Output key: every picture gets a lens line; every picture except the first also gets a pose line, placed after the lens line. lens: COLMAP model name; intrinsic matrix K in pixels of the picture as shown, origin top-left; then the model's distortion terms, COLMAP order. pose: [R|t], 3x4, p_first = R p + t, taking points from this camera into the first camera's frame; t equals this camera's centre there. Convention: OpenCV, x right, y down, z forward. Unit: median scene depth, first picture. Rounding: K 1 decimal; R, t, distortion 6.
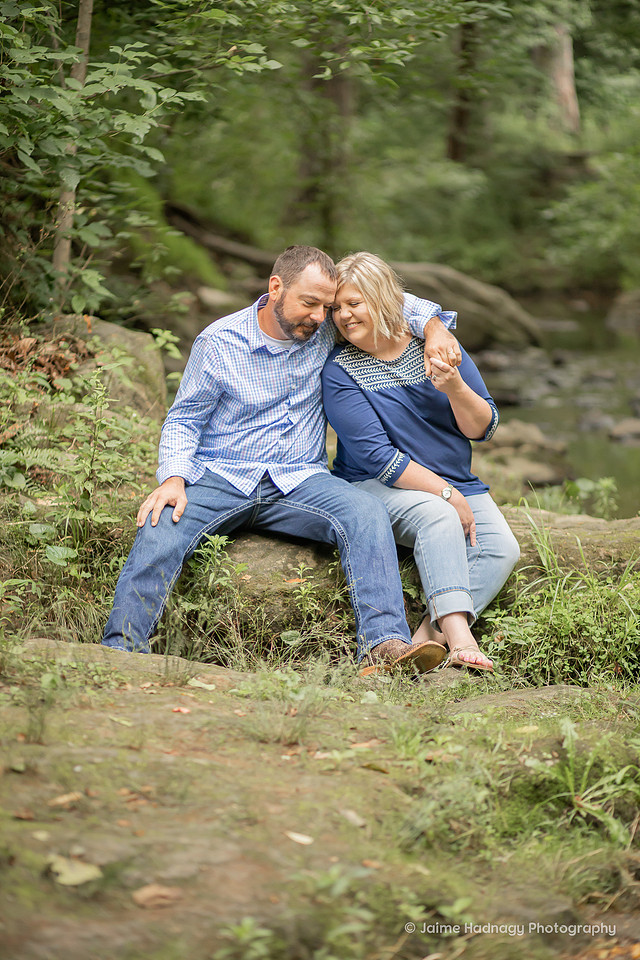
lens RADIAL K [[2269.5, 0, 320.0], [0, 2269.5, 480.0], [0, 0, 1]] dist [-0.061914, -1.056596]
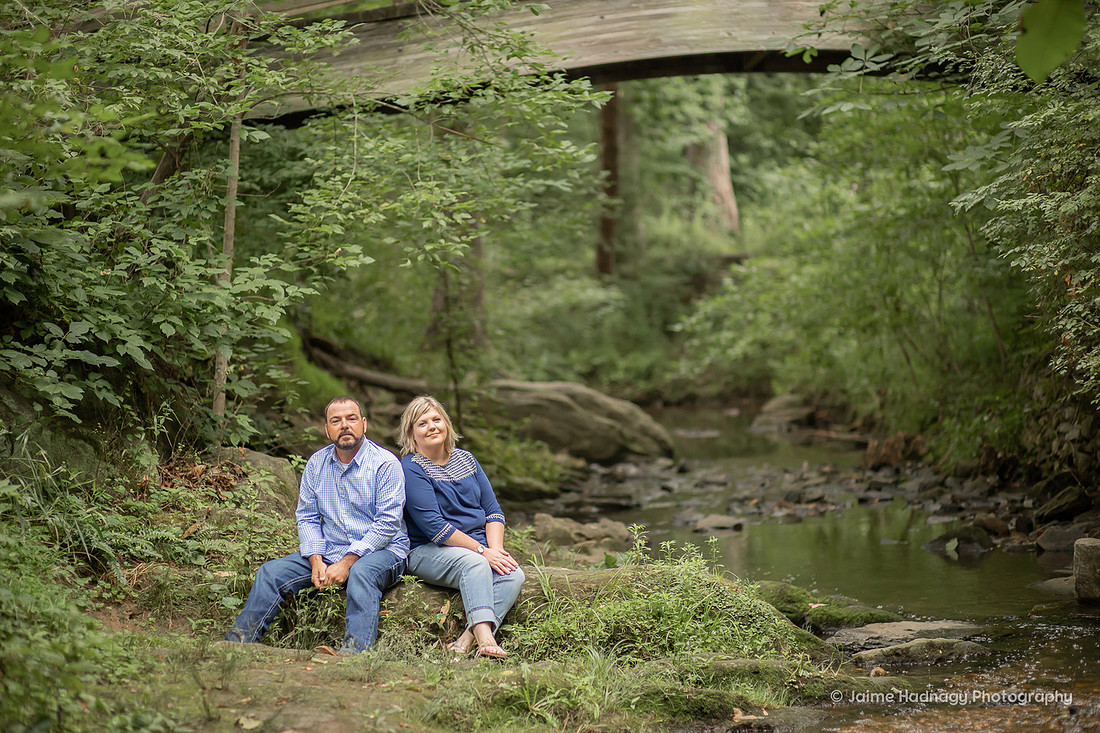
lens RADIAL K [[2600.4, 0, 550.0], [0, 2600.4, 366.5], [0, 0, 1]] dist [-0.061914, -1.056596]
pose [[0.998723, -0.045812, 0.021303, 0.057250], [0.047671, 0.994138, -0.097040, 0.043828], [-0.016733, 0.097932, 0.995052, -0.620190]]
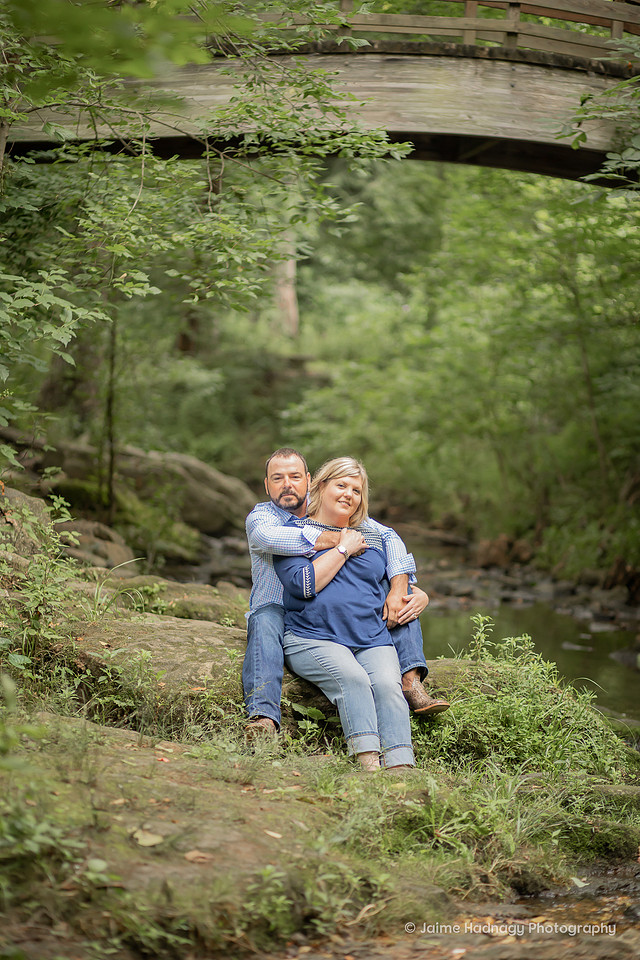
lens RADIAL K [[2269.5, 0, 320.0], [0, 2269.5, 480.0], [0, 0, 1]] dist [-0.061914, -1.056596]
pose [[0.988903, 0.059657, 0.136057, -0.101267], [-0.048061, 0.995050, -0.086982, 0.027479], [-0.140572, 0.079478, 0.986875, -0.260641]]
